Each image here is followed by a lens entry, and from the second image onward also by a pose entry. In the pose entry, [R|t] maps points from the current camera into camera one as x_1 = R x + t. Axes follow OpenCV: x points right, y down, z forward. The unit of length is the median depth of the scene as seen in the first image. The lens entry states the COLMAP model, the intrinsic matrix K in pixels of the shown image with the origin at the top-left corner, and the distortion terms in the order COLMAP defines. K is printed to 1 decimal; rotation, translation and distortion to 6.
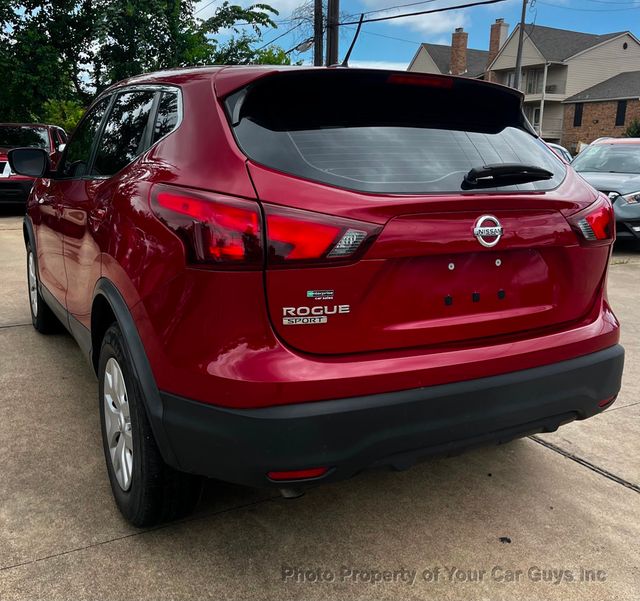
lens RADIAL K [[658.2, 0, 316.4], [0, 658.2, 295.0], [0, 0, 1]] dist [-0.000289, 0.047346]
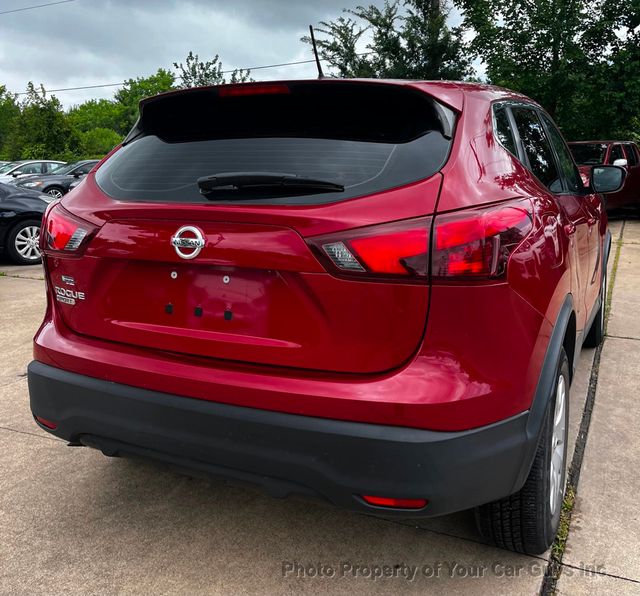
lens RADIAL K [[646.1, 0, 320.9], [0, 646.1, 255.3], [0, 0, 1]] dist [0.034443, 0.006655]
pose [[0.581175, 0.091079, -0.808666, 0.870319], [-0.155230, 0.987878, -0.000298, -0.083011], [0.798836, 0.125703, 0.588268, 0.462523]]
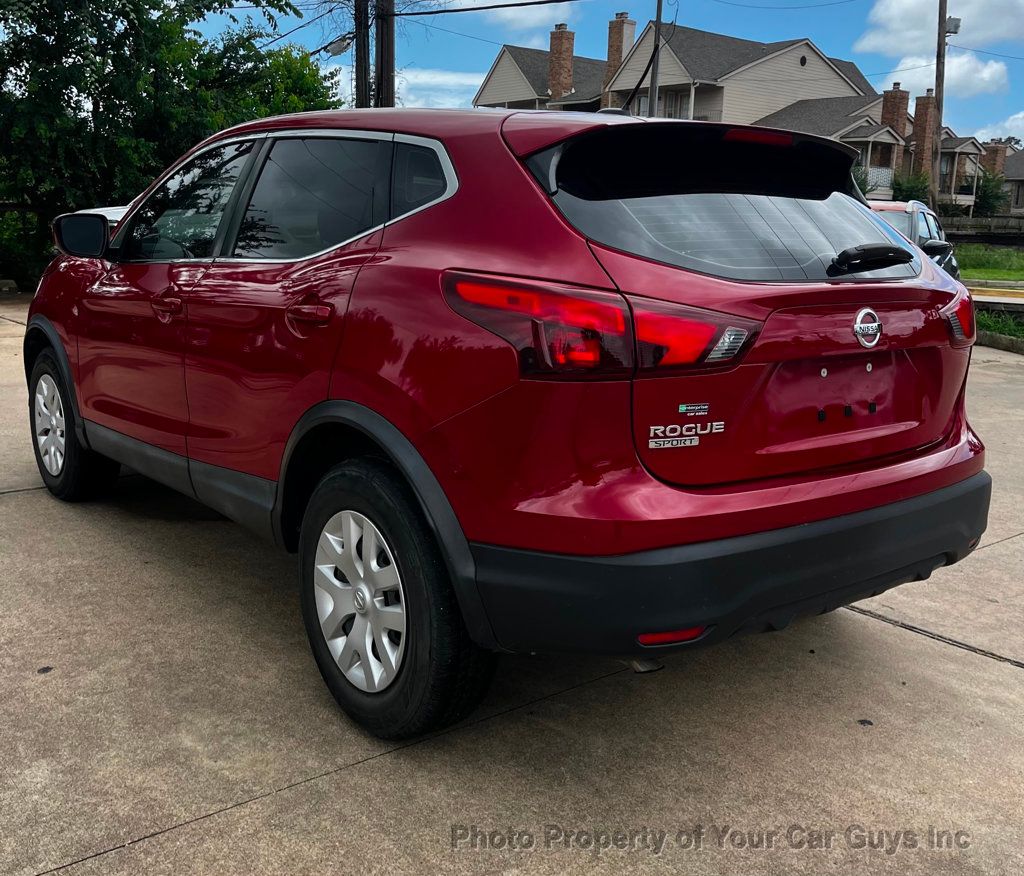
lens RADIAL K [[1048.5, 0, 512.0], [0, 1048.5, 438.0], [0, 0, 1]] dist [0.022776, 0.009067]
pose [[0.985847, -0.027797, 0.165325, -0.295459], [0.028427, 0.999595, -0.001446, 0.020787], [-0.165218, 0.006125, 0.986238, -0.152300]]
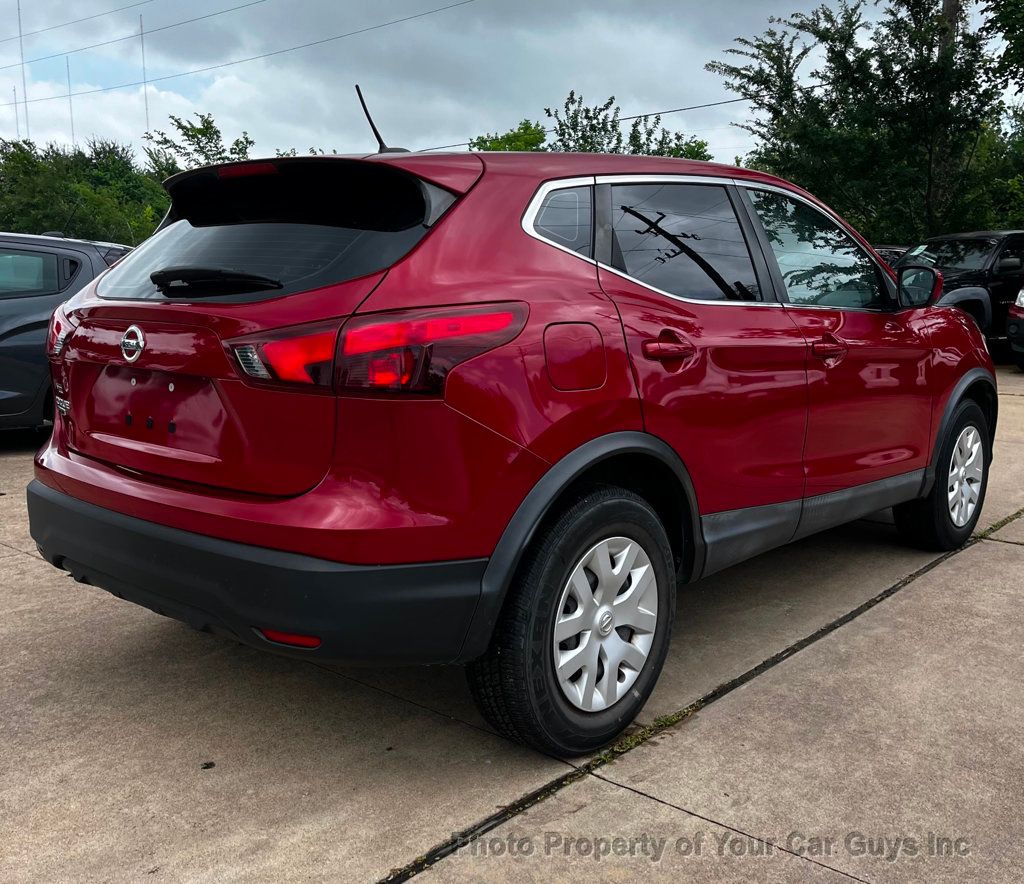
lens RADIAL K [[1023.6, 0, 512.0], [0, 1023.6, 442.0], [0, 0, 1]] dist [0.023218, 0.022674]
pose [[0.353164, 0.137153, -0.925453, 1.245133], [-0.190578, 0.979001, 0.072362, -0.119908], [0.915945, 0.150816, 0.371887, 0.711878]]
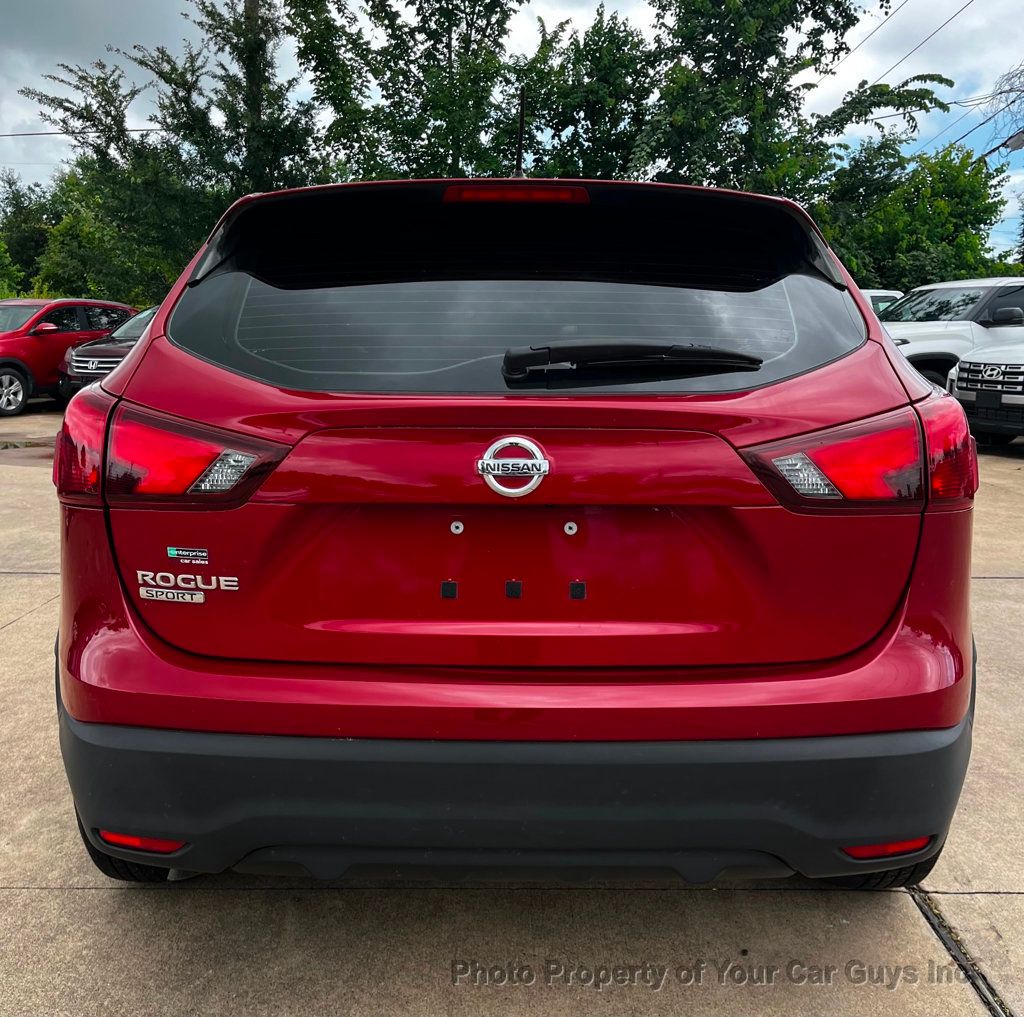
lens RADIAL K [[1031.1, 0, 506.0], [0, 1031.1, 514.3], [0, 0, 1]] dist [0.056620, -0.039028]
pose [[0.873193, 0.071131, -0.482157, 0.505139], [-0.089779, 0.995838, -0.015679, -0.034788], [0.479035, 0.056978, 0.875945, 0.209899]]
